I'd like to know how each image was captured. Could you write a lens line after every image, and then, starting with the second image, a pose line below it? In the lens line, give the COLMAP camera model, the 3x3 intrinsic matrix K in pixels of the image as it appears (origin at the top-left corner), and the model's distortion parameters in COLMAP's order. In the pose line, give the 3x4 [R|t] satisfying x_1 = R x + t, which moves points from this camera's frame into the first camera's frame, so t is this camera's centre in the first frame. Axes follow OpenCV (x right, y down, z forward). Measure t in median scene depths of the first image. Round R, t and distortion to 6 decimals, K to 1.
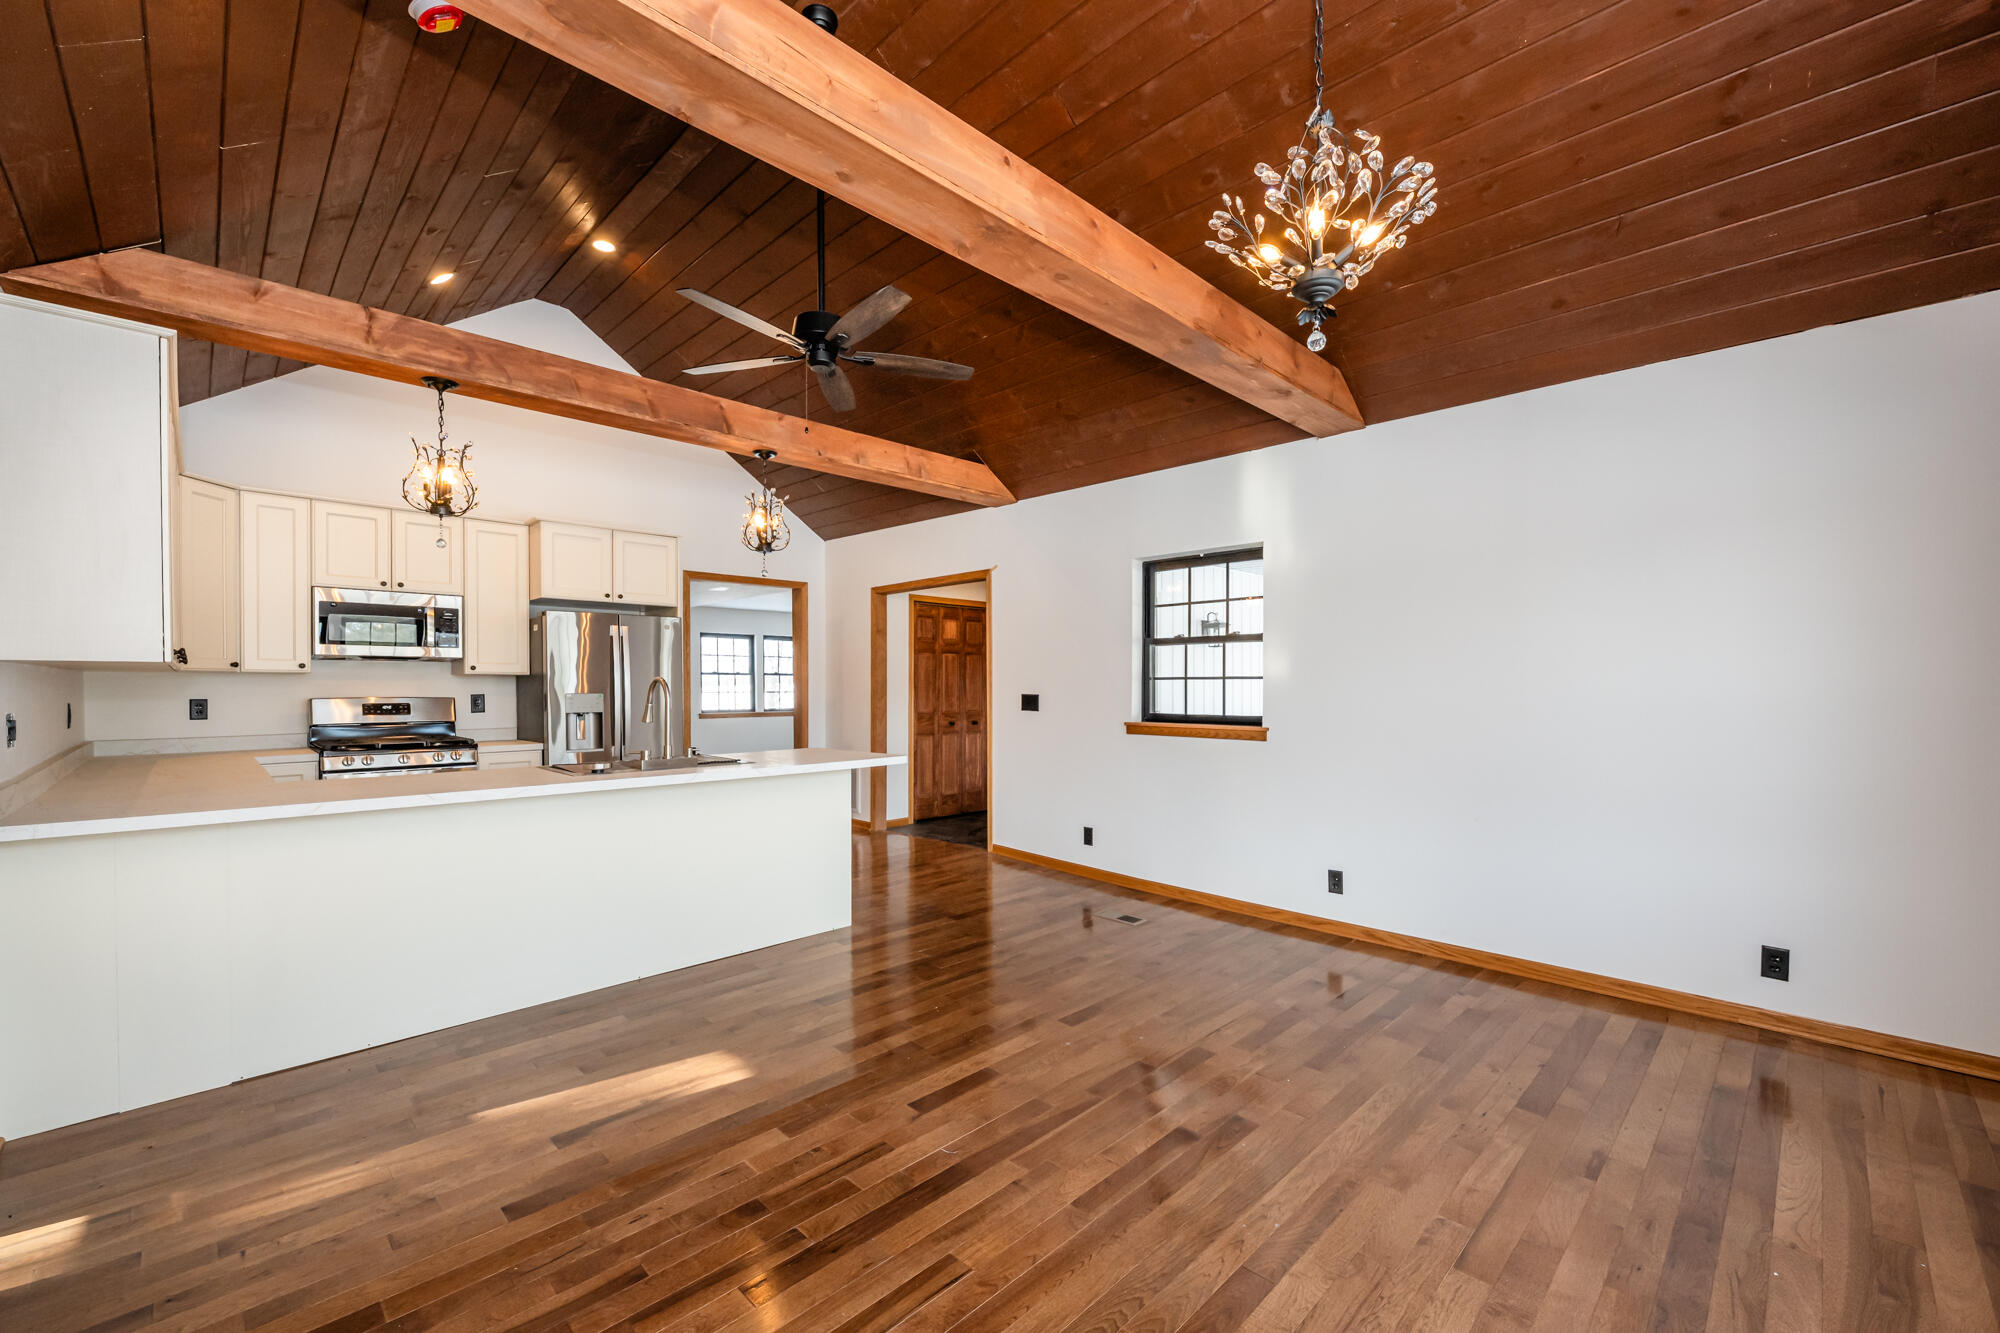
lens RADIAL K [[818.1, 0, 984.6], [0, 818.1, 685.3], [0, 0, 1]] dist [-0.000260, -0.000082]
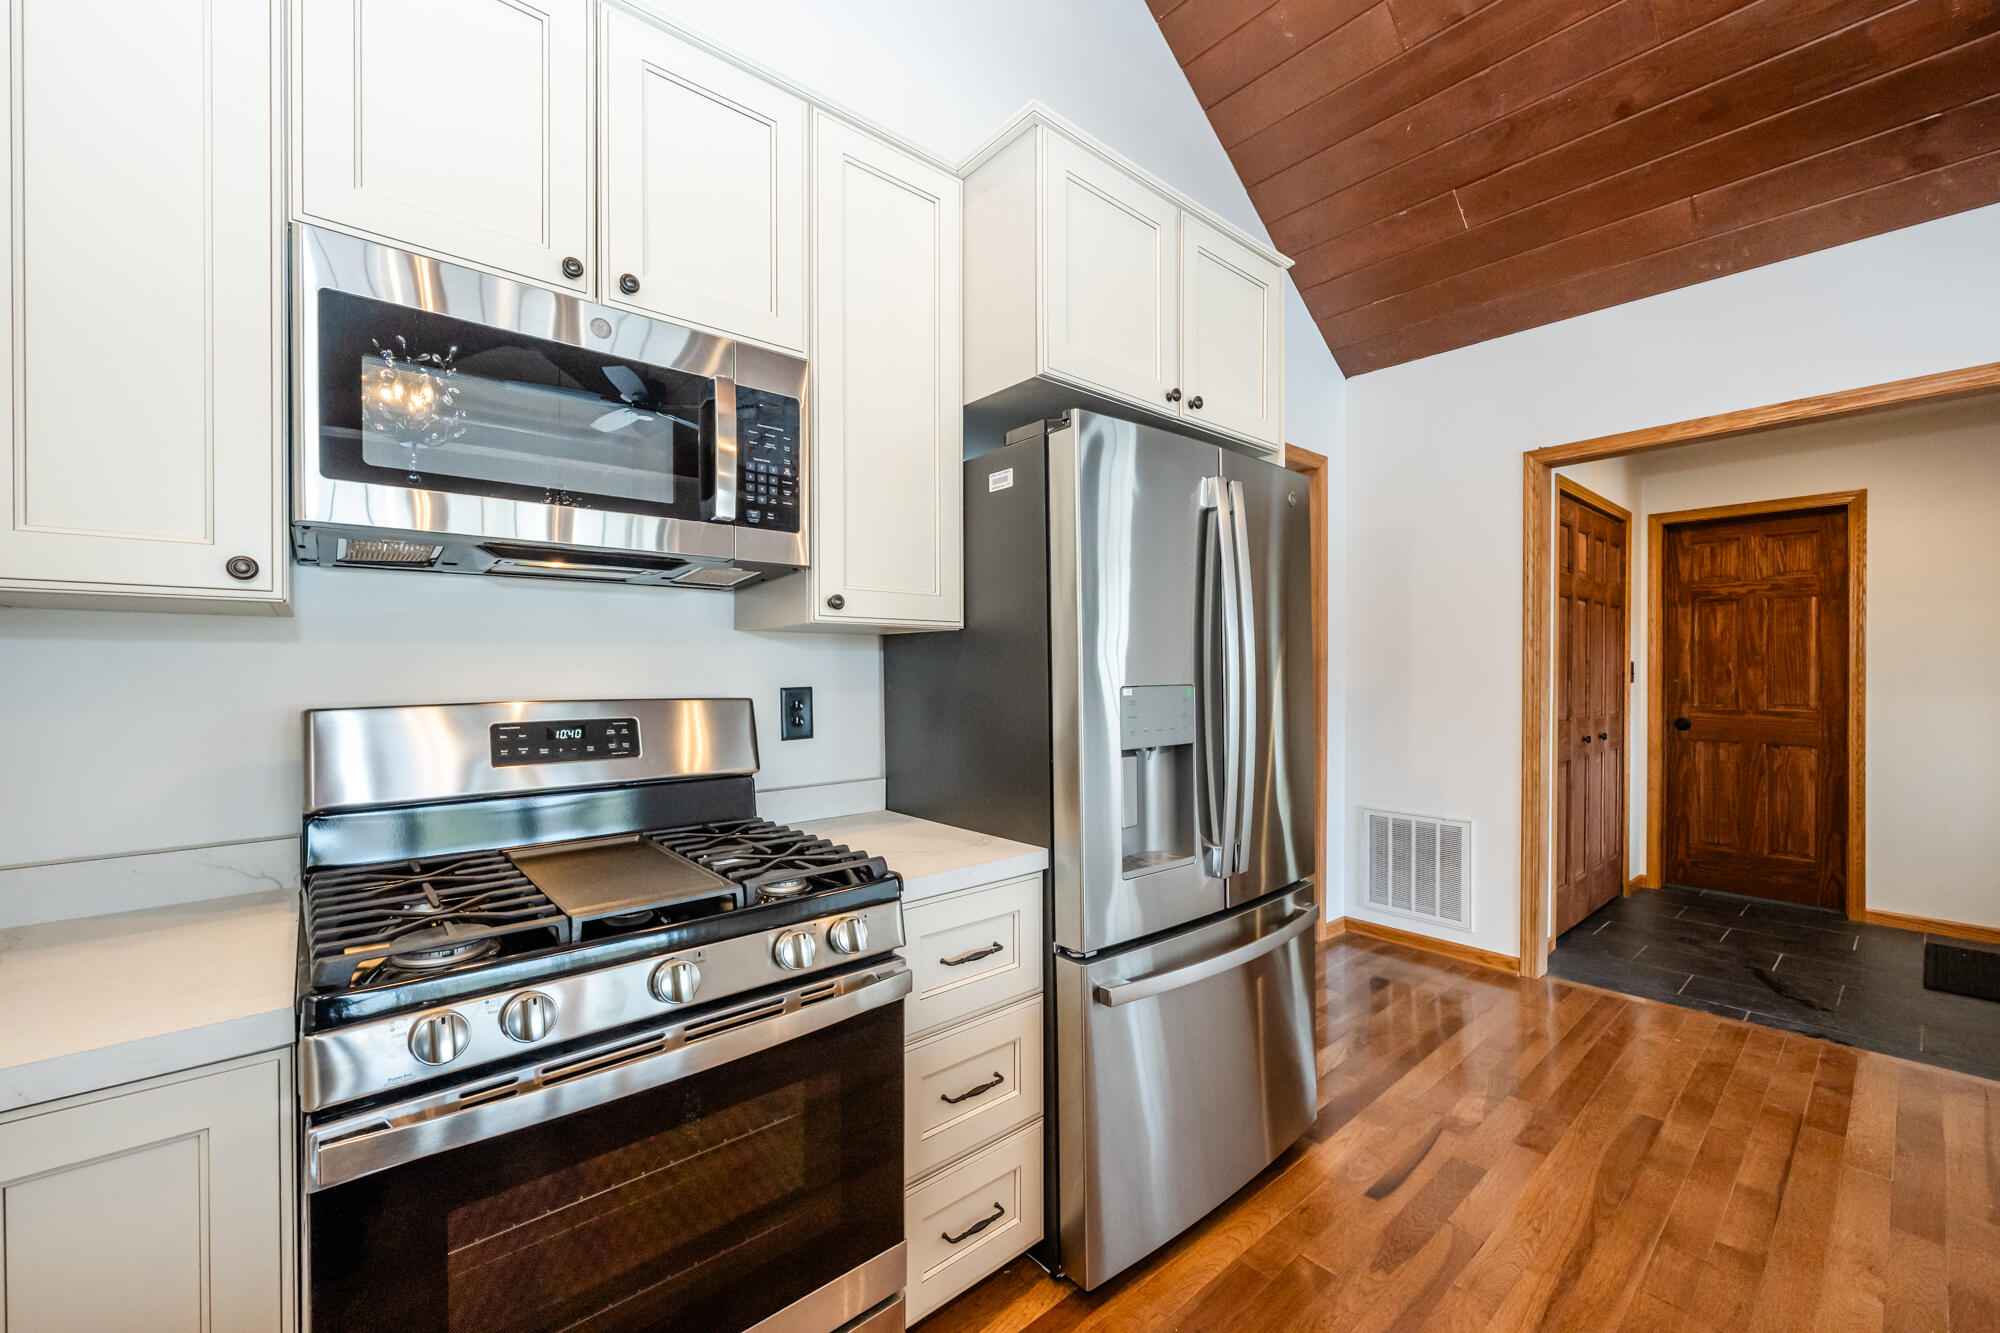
lens RADIAL K [[818.1, 0, 995.0], [0, 818.1, 672.5], [0, 0, 1]] dist [-0.000260, -0.000082]
pose [[0.997943, 0.001390, -0.064087, -0.568490], [-0.000748, 0.999949, 0.010034, 0.001573], [0.064098, -0.009965, 0.997894, 0.729411]]
